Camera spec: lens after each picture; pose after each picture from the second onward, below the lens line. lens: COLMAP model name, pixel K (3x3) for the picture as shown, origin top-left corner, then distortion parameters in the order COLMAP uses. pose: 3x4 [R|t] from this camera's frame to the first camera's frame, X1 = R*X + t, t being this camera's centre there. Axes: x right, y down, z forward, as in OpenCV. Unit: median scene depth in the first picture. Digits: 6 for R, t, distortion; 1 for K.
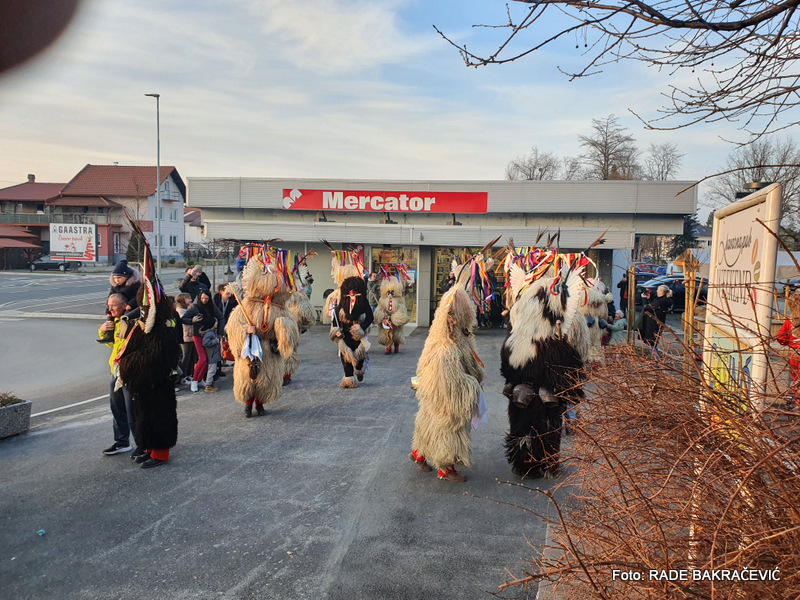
lens RADIAL K [[607.5, 0, 416.8], [0, 607.5, 300.6], [0, 0, 1]] dist [0.006079, 0.001228]
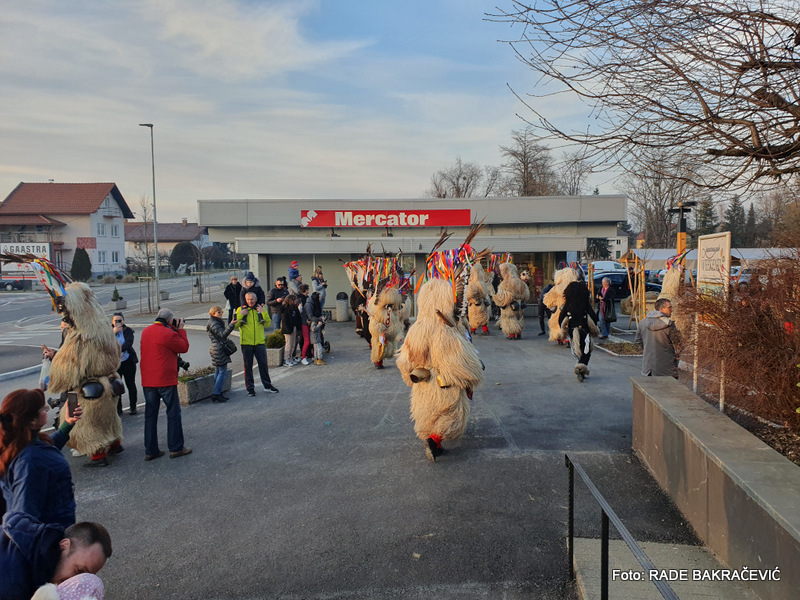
lens RADIAL K [[606.3, 0, 400.0], [0, 606.3, 300.0], [0, 0, 1]] dist [0.033357, 0.000276]
pose [[0.993603, -0.040773, 0.105314, -0.157958], [0.042109, 0.999058, -0.010485, 0.014515], [-0.104787, 0.014852, 0.994384, -0.211209]]
